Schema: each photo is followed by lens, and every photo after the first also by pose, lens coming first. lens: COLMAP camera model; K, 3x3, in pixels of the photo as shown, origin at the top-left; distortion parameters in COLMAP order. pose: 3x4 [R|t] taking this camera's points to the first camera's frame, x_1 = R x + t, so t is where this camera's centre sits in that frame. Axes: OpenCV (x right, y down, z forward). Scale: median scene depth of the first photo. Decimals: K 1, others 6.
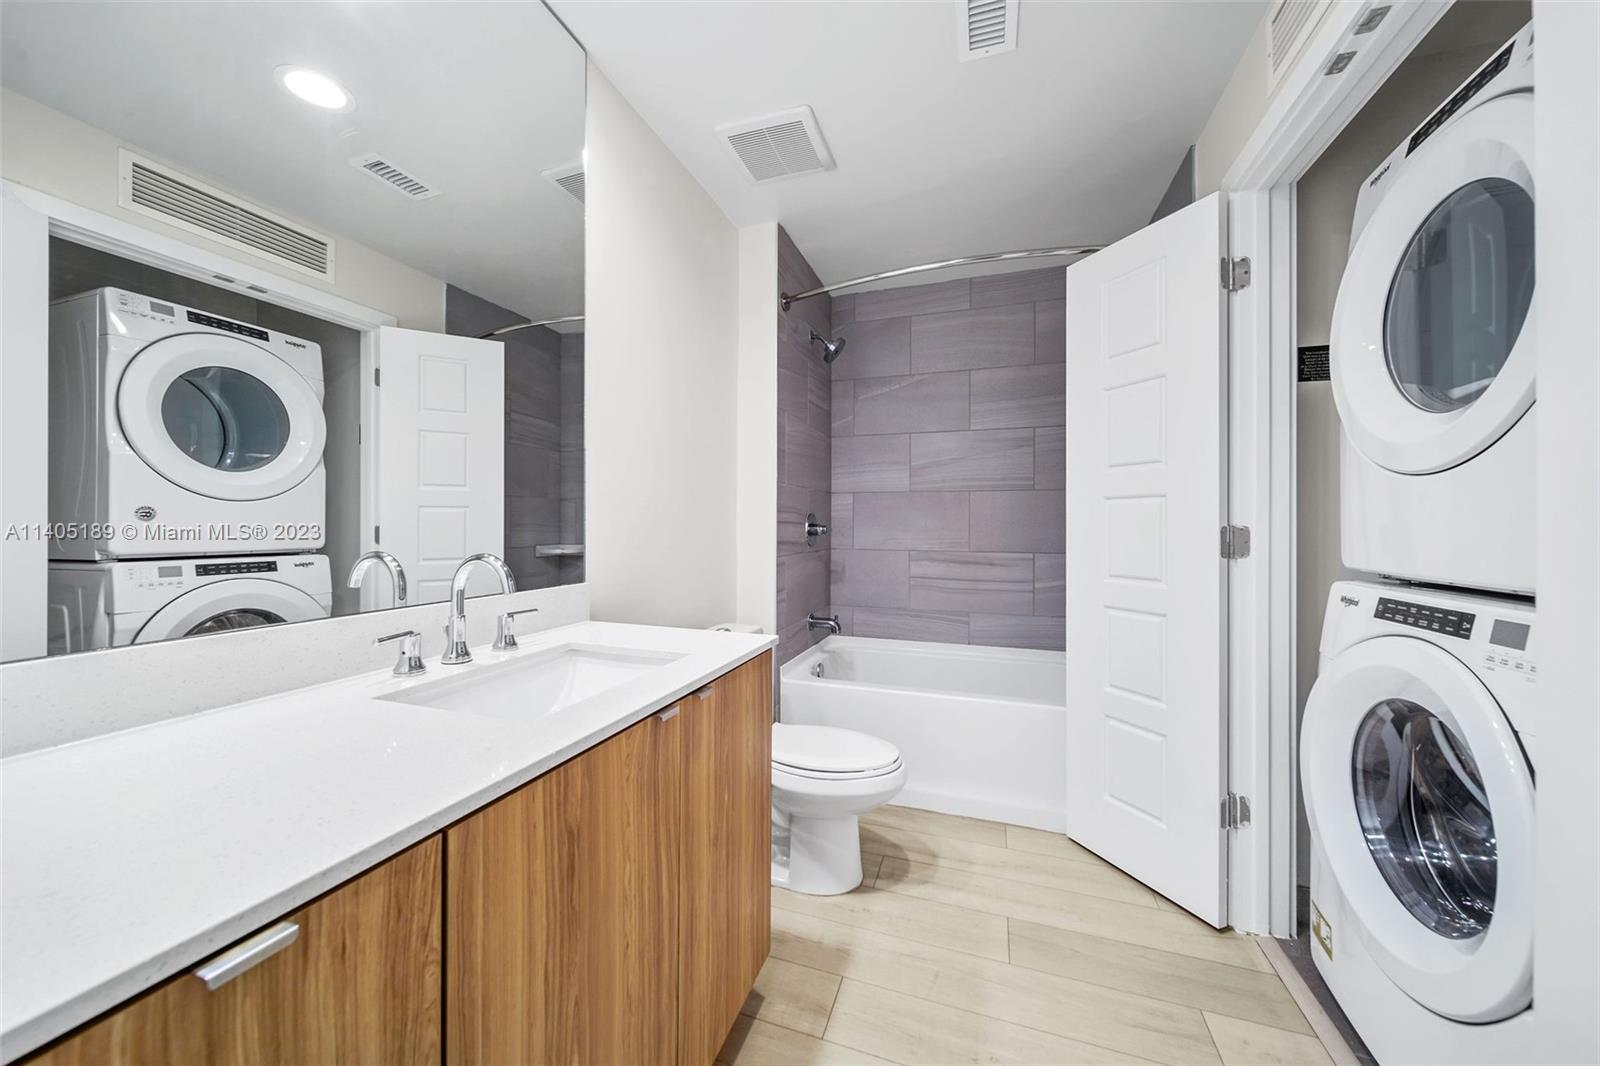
lens RADIAL K [[568.7, 0, 800.4], [0, 568.7, 522.7], [0, 0, 1]] dist [0.001941, -0.002136]
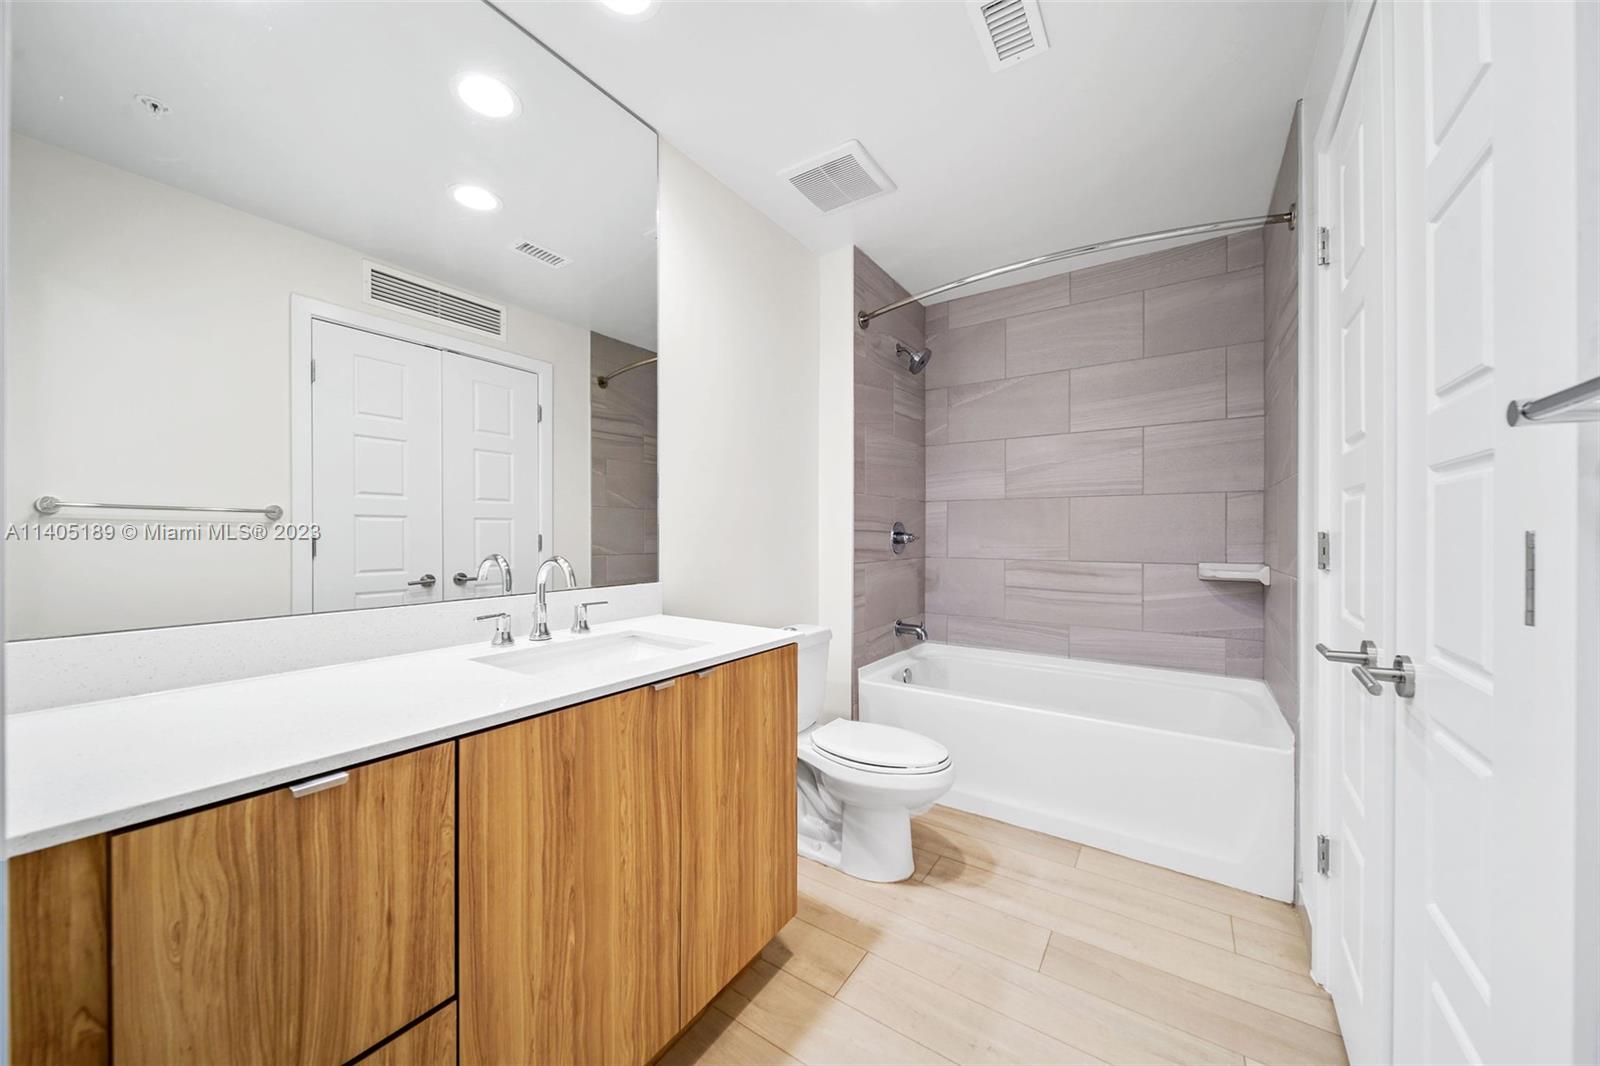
lens RADIAL K [[568.7, 0, 799.6], [0, 568.7, 533.5], [0, 0, 1]] dist [0.001941, -0.002136]
pose [[0.964834, -0.003136, -0.262841, 0.185372], [0.003998, 0.999988, 0.002746, 0.001448], [0.262829, -0.003701, 0.964835, -0.056968]]
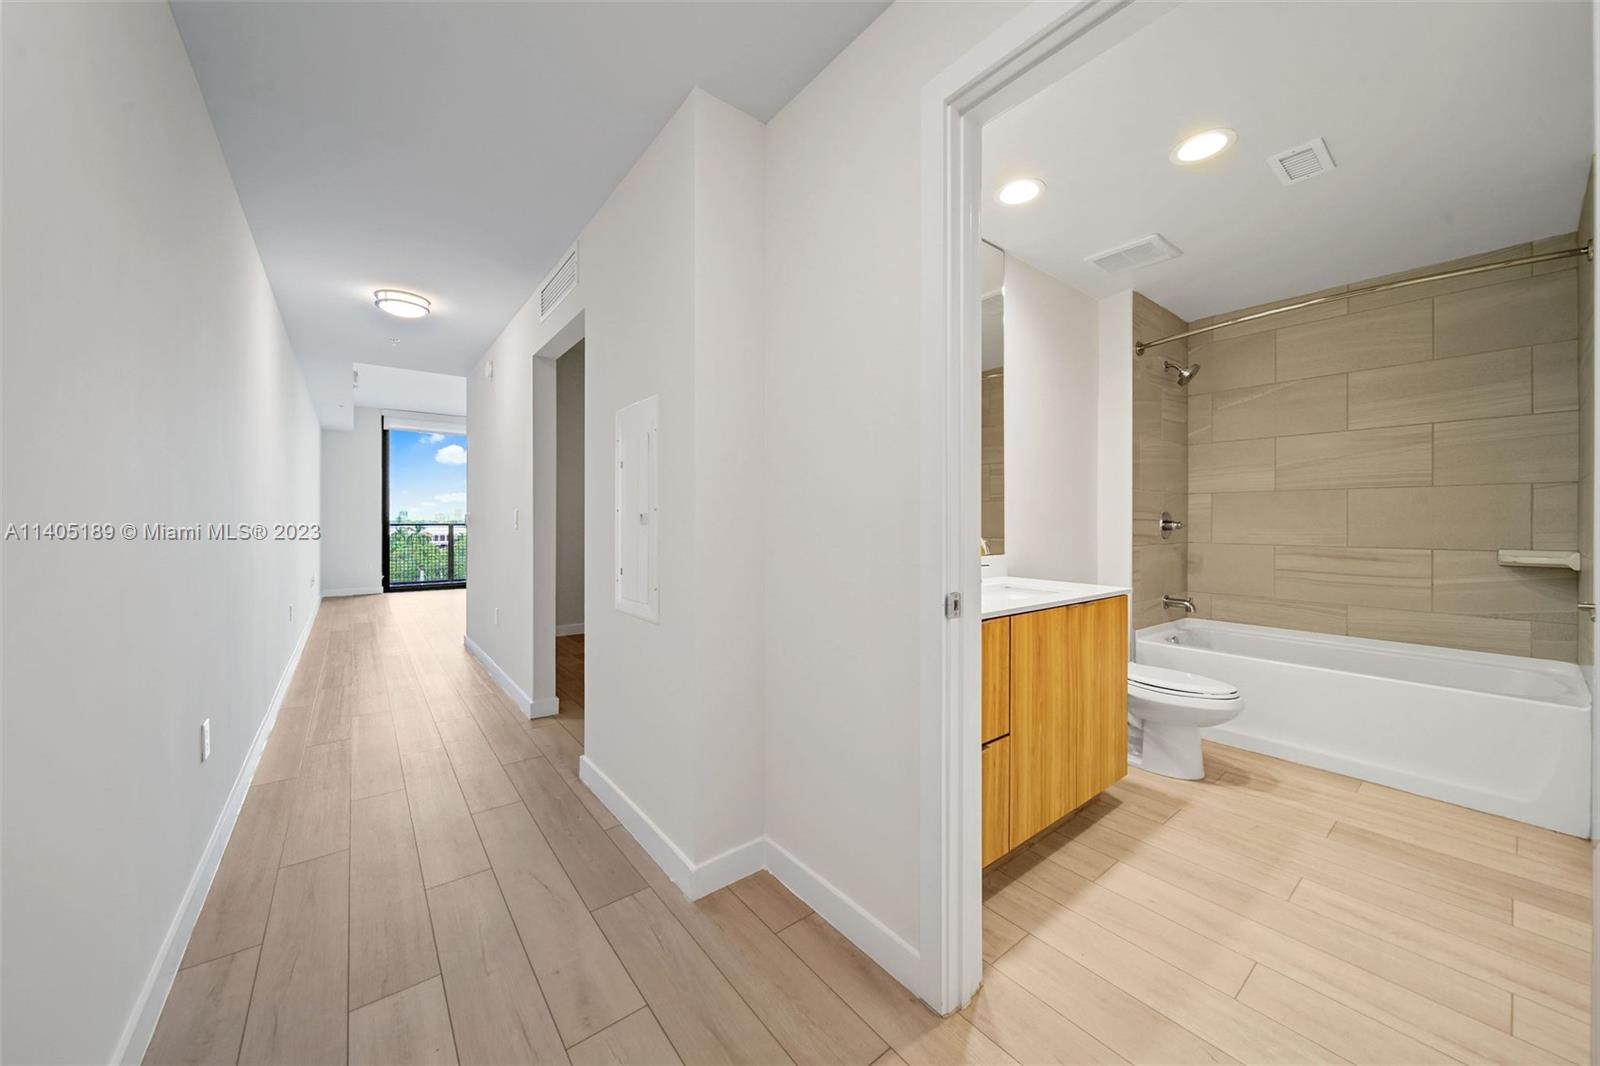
lens RADIAL K [[568.7, 0, 796.7], [0, 568.7, 520.7], [0, 0, 1]] dist [0.001941, -0.002136]
pose [[0.836829, -0.002284, -0.547460, 0.038883], [0.003002, 0.999995, 0.000416, -0.001205], [0.547457, -0.001992, 0.836832, -0.701043]]
